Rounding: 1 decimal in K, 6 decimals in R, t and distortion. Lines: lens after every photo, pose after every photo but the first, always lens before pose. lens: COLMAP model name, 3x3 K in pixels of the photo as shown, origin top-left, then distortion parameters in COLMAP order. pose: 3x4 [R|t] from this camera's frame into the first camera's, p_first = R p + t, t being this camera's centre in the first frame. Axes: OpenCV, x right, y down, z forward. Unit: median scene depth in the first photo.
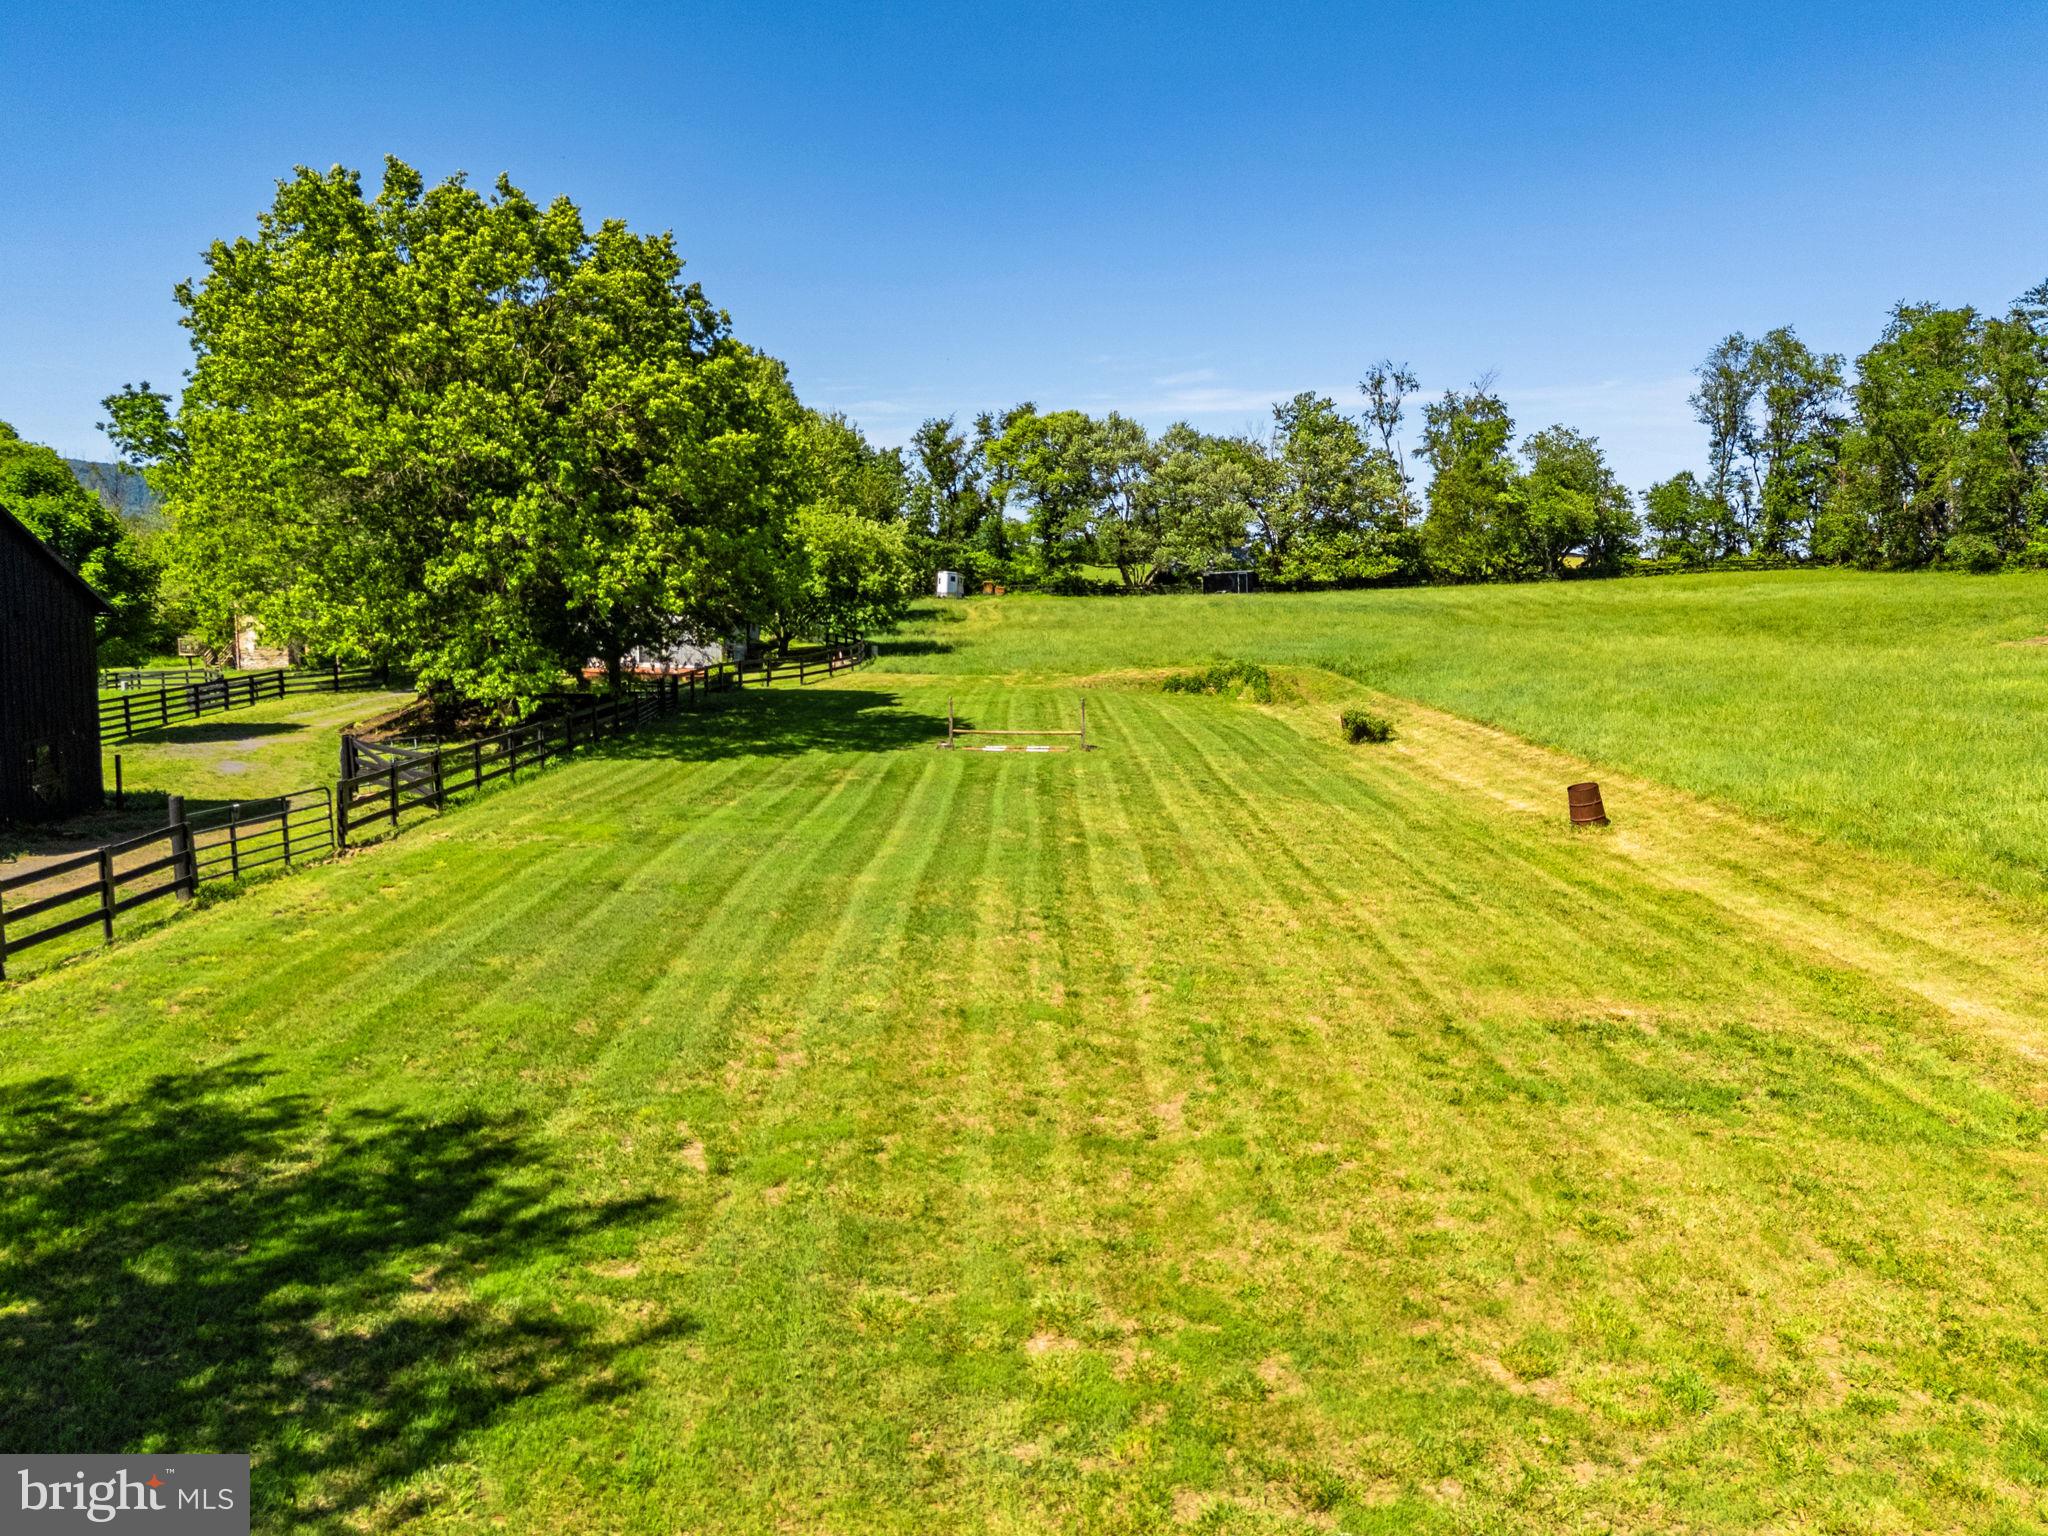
lens RADIAL K [[1517.9, 0, 1024.0], [0, 1517.9, 768.0], [0, 0, 1]] dist [0.075621, -0.068646]
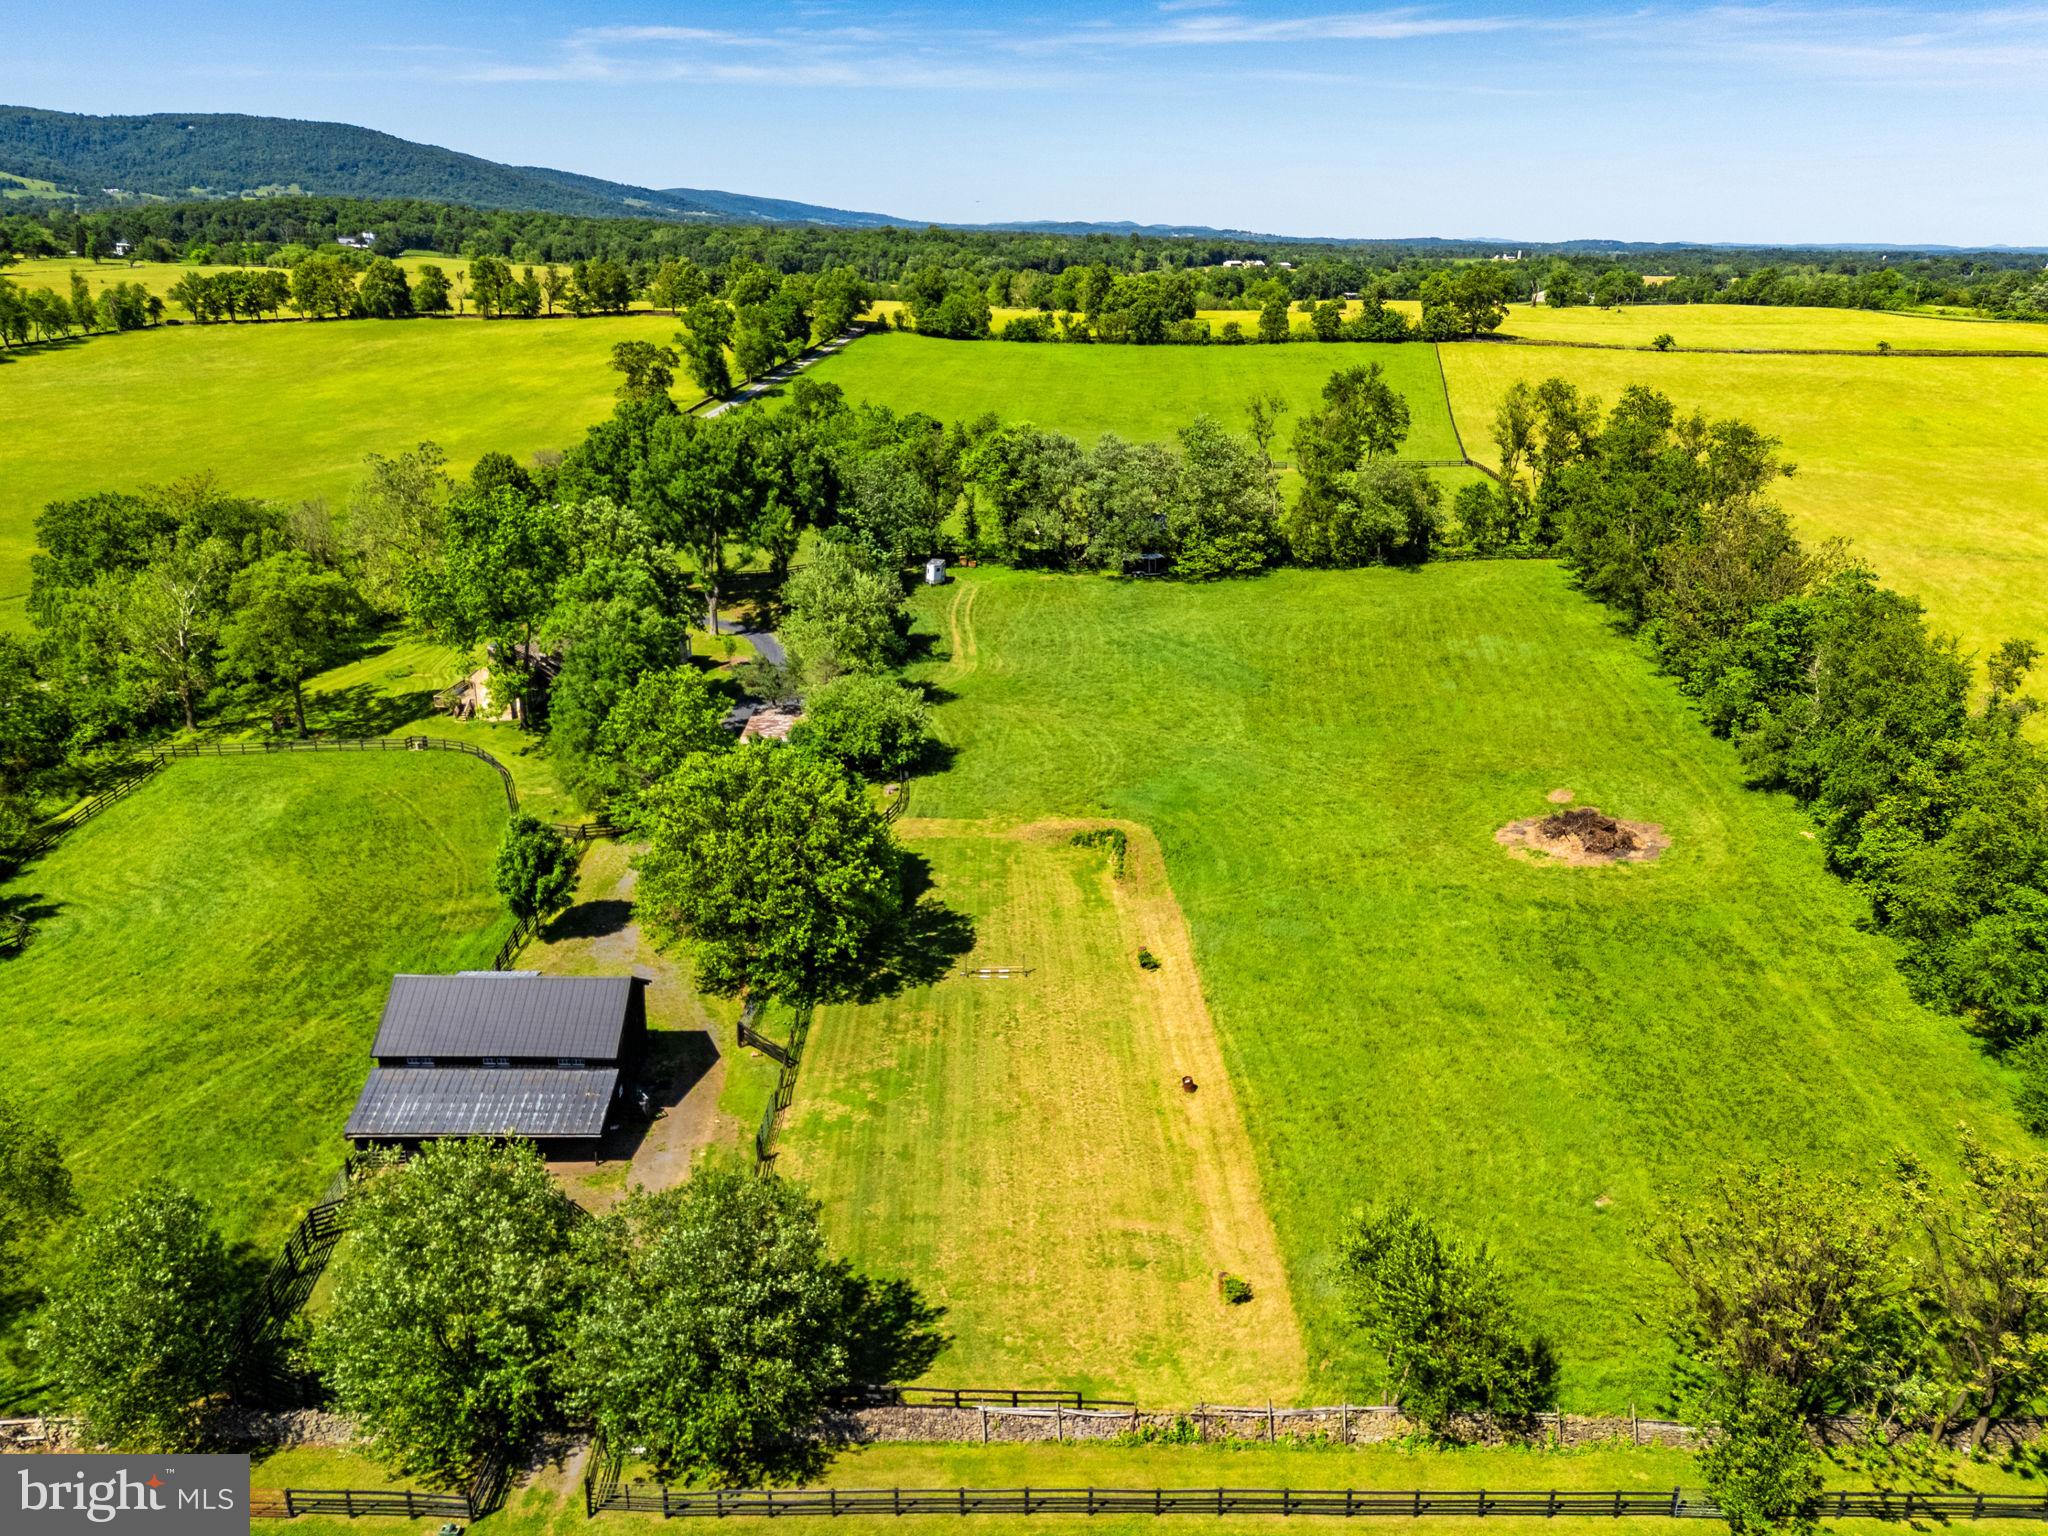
lens RADIAL K [[1485.9, 0, 1024.0], [0, 1485.9, 768.0], [0, 0, 1]] dist [0.075005, -0.070477]
pose [[0.999611, -0.002544, 0.027772, -0.032431], [-0.003474, 0.976716, 0.214507, -1.242565], [-0.027671, -0.214520, 0.976328, -1.749957]]
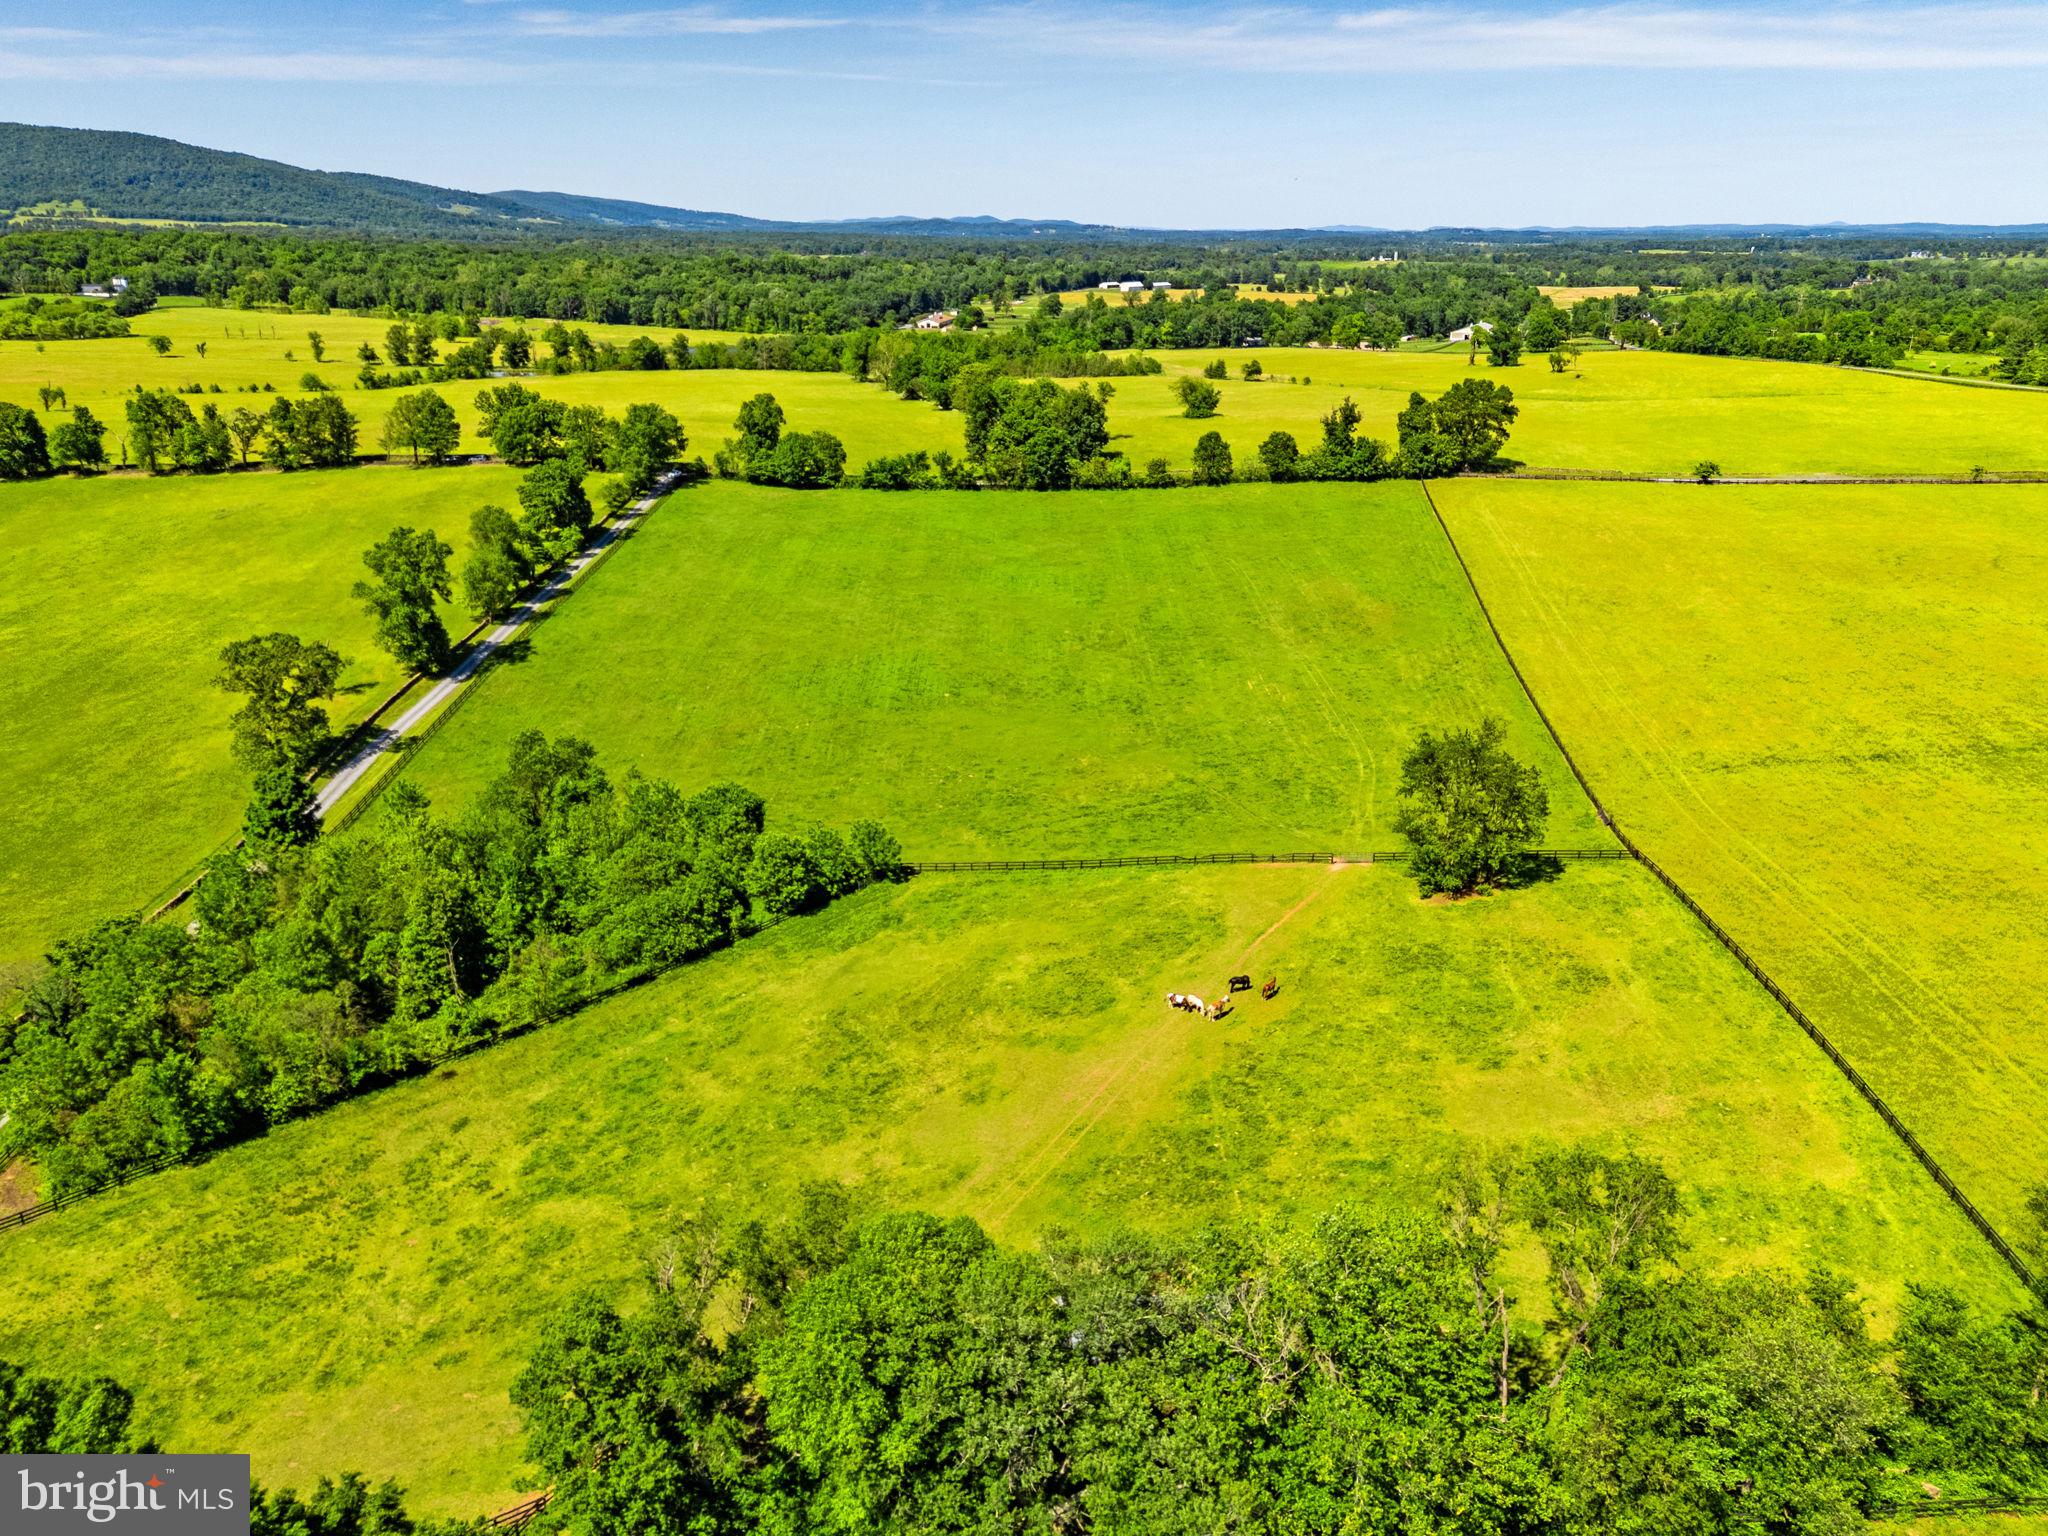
lens RADIAL K [[1517.9, 0, 1024.0], [0, 1517.9, 768.0], [0, 0, 1]] dist [0.075621, -0.068646]
pose [[0.993330, -0.049331, 0.104224, 0.129215], [0.026191, 0.976766, 0.212700, -2.875653], [-0.112295, -0.208552, 0.971543, 2.762458]]
